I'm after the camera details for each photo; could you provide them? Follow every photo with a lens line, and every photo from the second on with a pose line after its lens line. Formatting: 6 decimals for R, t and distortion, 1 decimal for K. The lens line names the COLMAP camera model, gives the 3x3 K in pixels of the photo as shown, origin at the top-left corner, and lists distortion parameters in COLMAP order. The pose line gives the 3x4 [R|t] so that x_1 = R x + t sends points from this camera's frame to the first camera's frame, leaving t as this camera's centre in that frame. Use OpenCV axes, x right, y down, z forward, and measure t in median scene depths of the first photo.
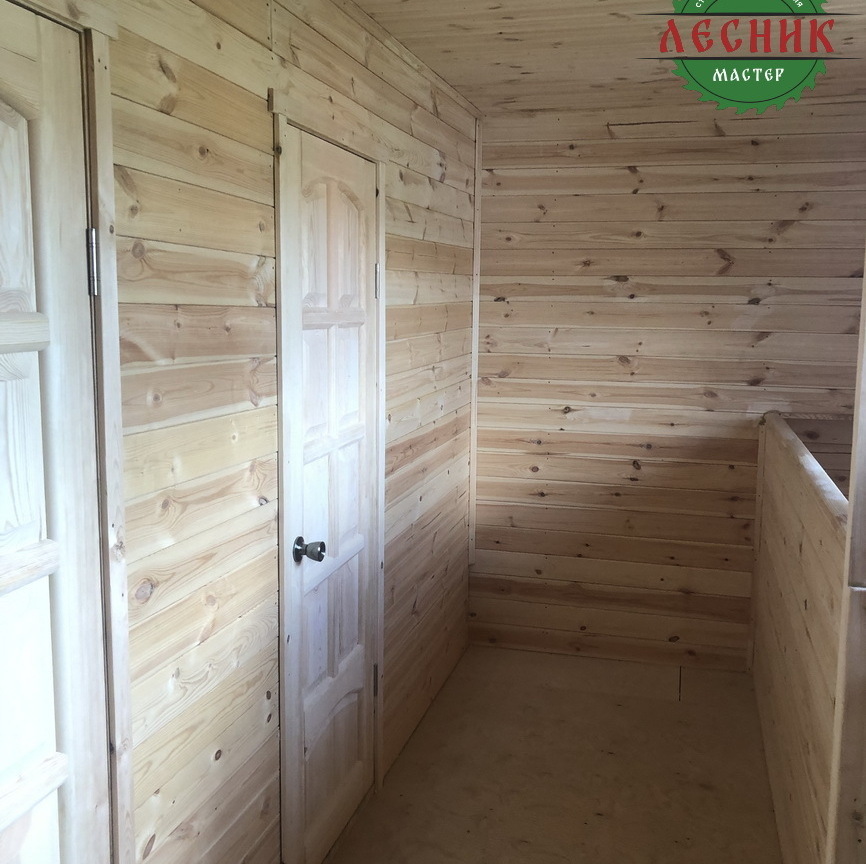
lens RADIAL K [[948.3, 0, 428.9], [0, 948.3, 427.8], [0, 0, 1]] dist [0.002798, 0.000000]
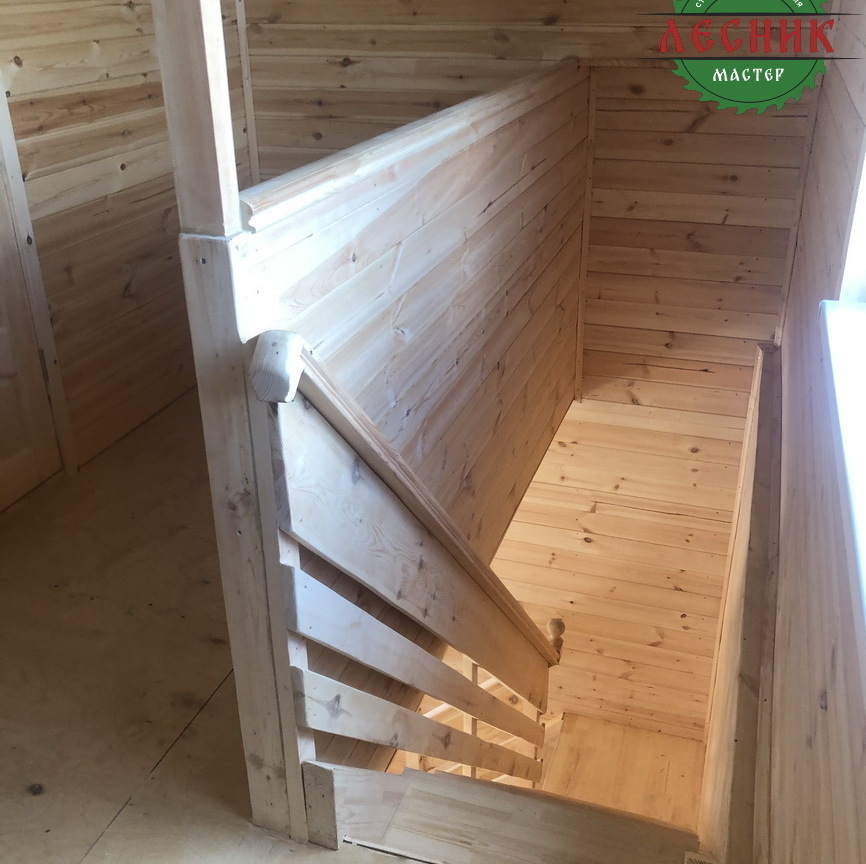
lens RADIAL K [[948.3, 0, 434.8], [0, 948.3, 438.6], [0, 0, 1]] dist [0.002798, 0.000000]
pose [[0.997736, 0.009776, -0.066541, 0.411470], [0.011884, 0.948186, 0.317495, 0.046224], [0.066197, -0.317567, 0.945922, 0.133663]]
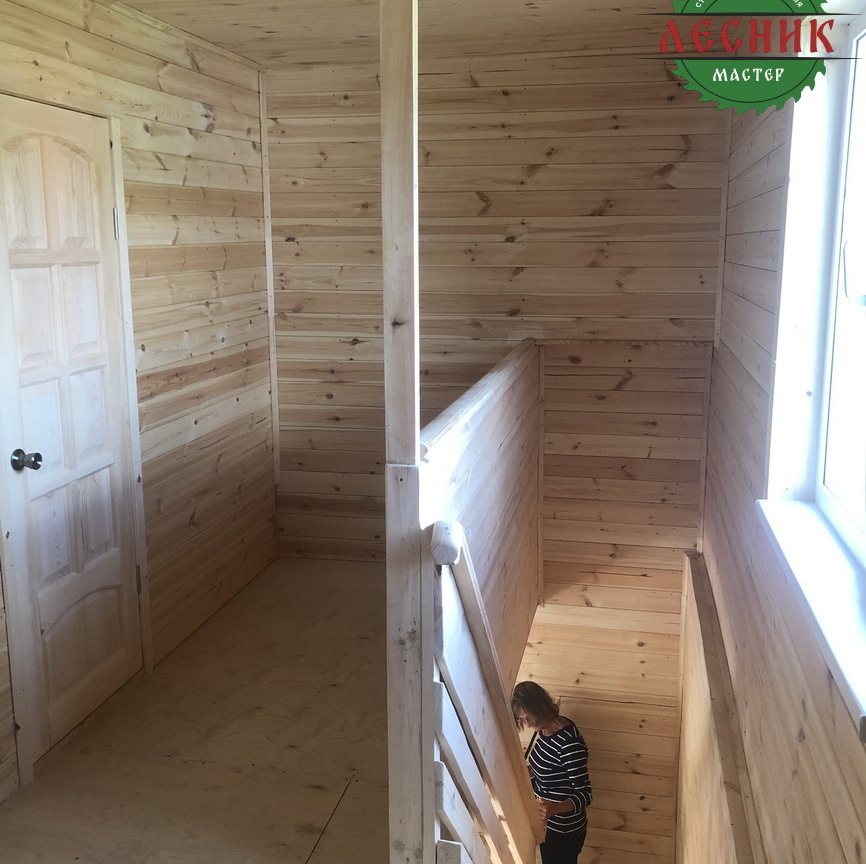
lens RADIAL K [[948.3, 0, 435.0], [0, 948.3, 430.6], [0, 0, 1]] dist [0.002798, 0.000000]
pose [[0.998578, -0.022826, 0.048177, 0.264027], [0.019764, 0.997812, 0.063099, 0.024290], [-0.049512, -0.062057, 0.996844, -0.151419]]
